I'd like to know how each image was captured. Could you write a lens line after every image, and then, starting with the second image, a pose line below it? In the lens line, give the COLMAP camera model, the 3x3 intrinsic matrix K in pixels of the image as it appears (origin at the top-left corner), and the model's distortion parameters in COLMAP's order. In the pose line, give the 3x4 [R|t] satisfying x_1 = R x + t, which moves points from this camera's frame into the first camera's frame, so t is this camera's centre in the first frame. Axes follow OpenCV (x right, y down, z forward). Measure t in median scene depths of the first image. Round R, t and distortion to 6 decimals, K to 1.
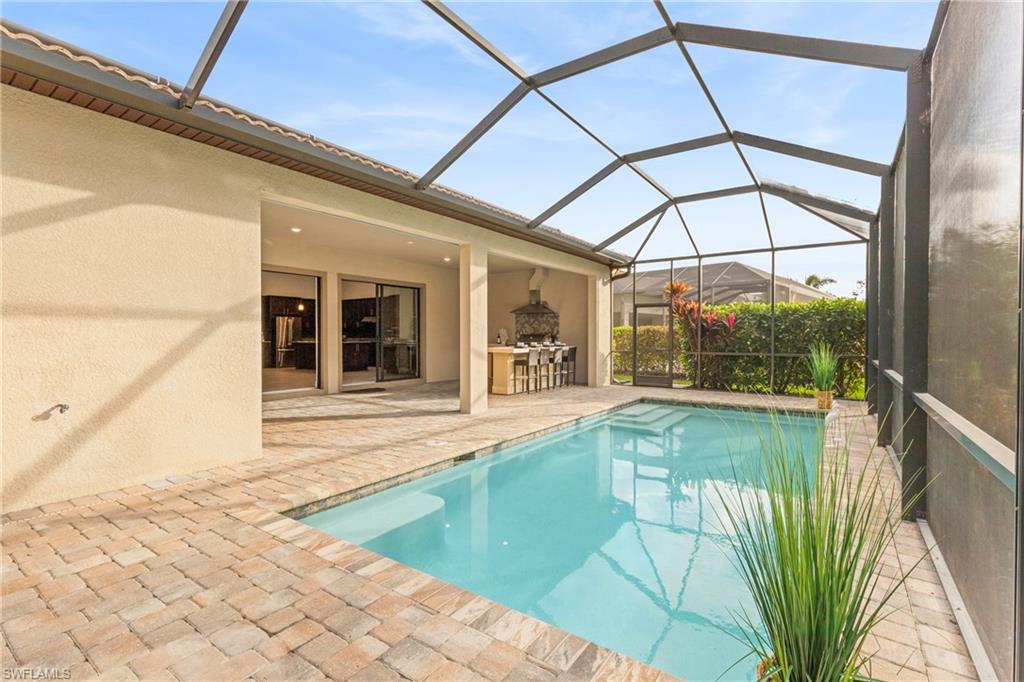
lens RADIAL K [[468.6, 0, 523.2], [0, 468.6, 342.7], [0, 0, 1]] dist [0.001897, 0.000151]
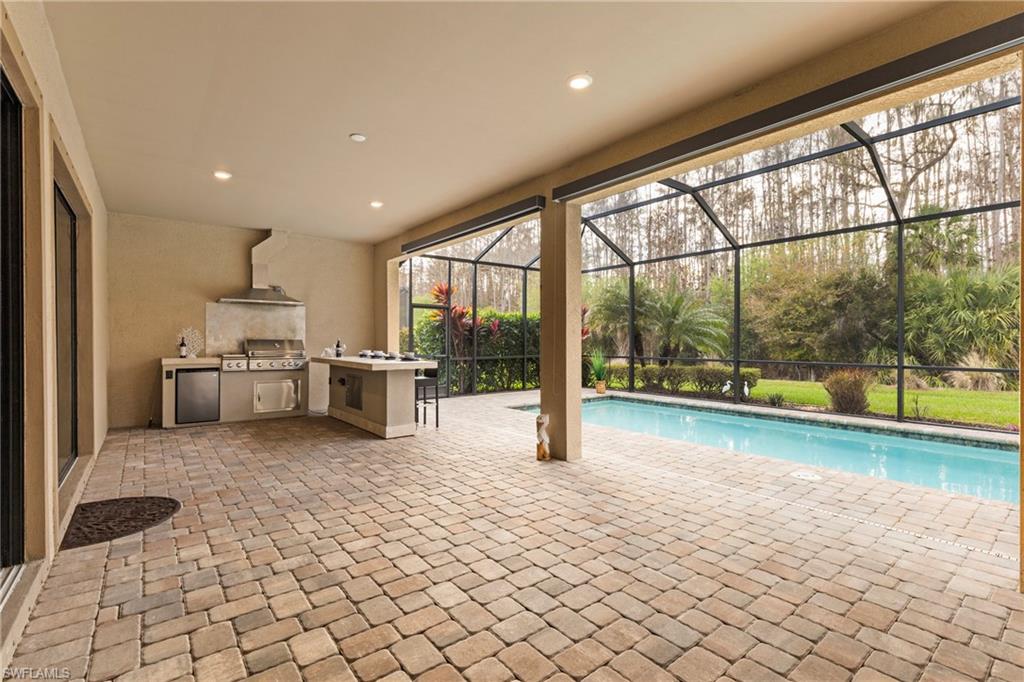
lens RADIAL K [[460.6, 0, 520.1], [0, 460.6, 342.3], [0, 0, 1]] dist [-0.001640, -0.000564]
pose [[0.284441, -0.003630, 0.958687, -0.486086], [0.019302, 0.999812, -0.001941, -0.007396], [-0.958499, 0.019057, 0.284458, 0.572588]]
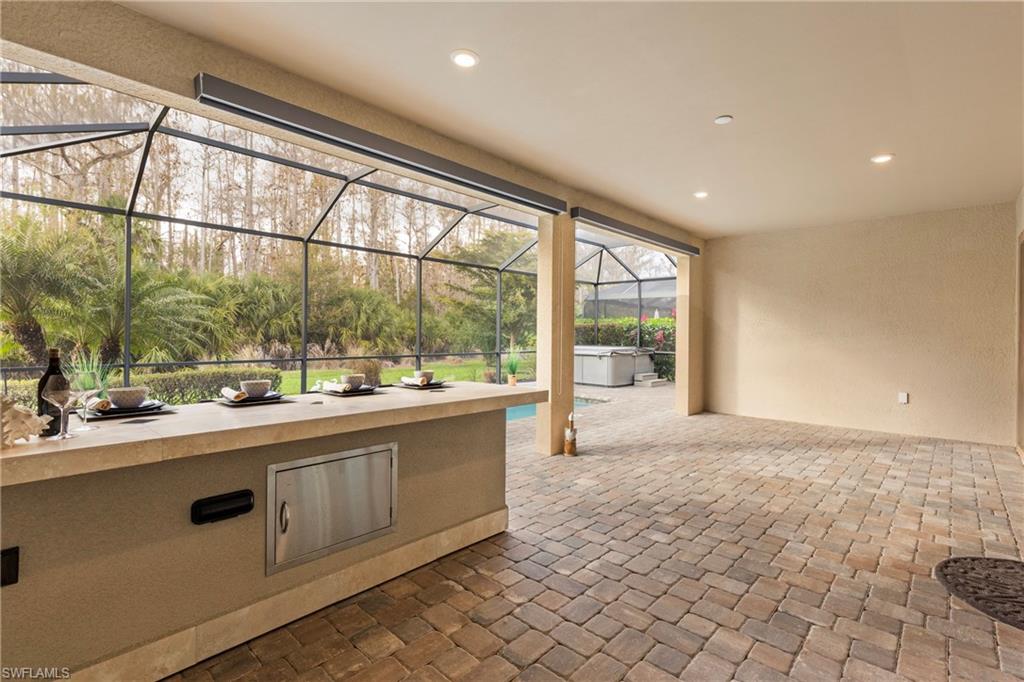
lens RADIAL K [[460.6, 0, 520.1], [0, 460.6, 342.3], [0, 0, 1]] dist [-0.001640, -0.000564]
pose [[-0.987896, -0.008041, 0.154911, -0.106569], [-0.003290, 0.999517, 0.030899, -0.024474], [-0.155084, 0.030015, -0.987445, 1.106296]]
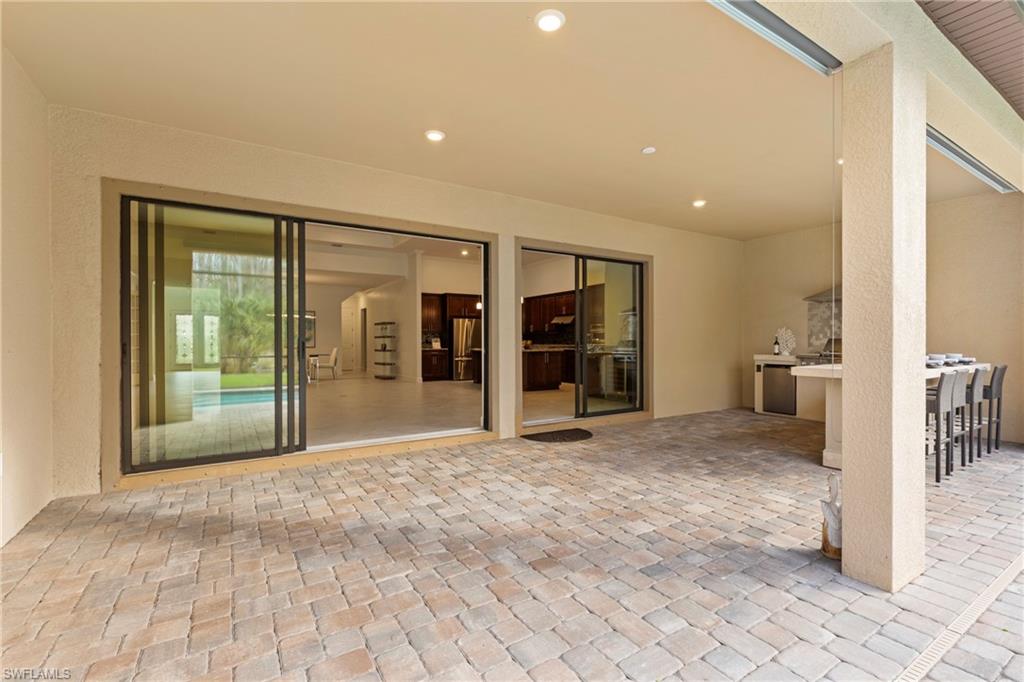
lens RADIAL K [[460.6, 0, 520.1], [0, 460.6, 342.3], [0, 0, 1]] dist [-0.001640, -0.000564]
pose [[0.922262, -0.001139, -0.386564, -0.141322], [-0.004040, 0.999913, -0.012583, -0.005185], [0.386545, 0.013166, 0.922177, 0.399627]]
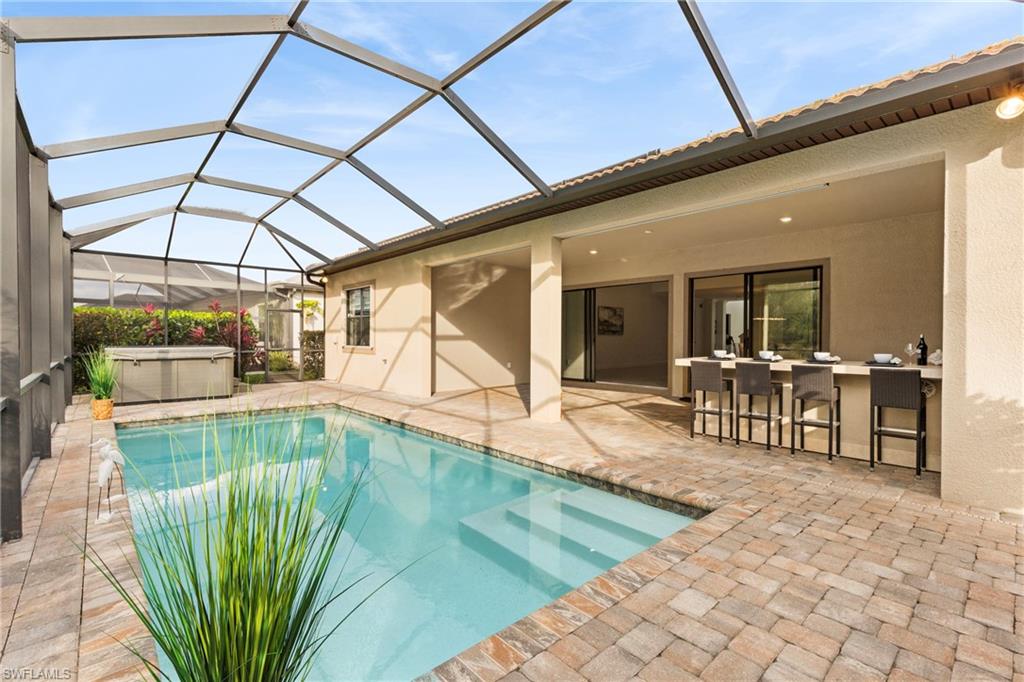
lens RADIAL K [[460.6, 0, 520.1], [0, 460.6, 342.3], [0, 0, 1]] dist [-0.001640, -0.000564]
pose [[-0.226424, 0.007309, -0.974001, 0.516845], [-0.018856, 0.999752, 0.011885, -0.009817], [0.973846, 0.021057, -0.226230, 0.762108]]
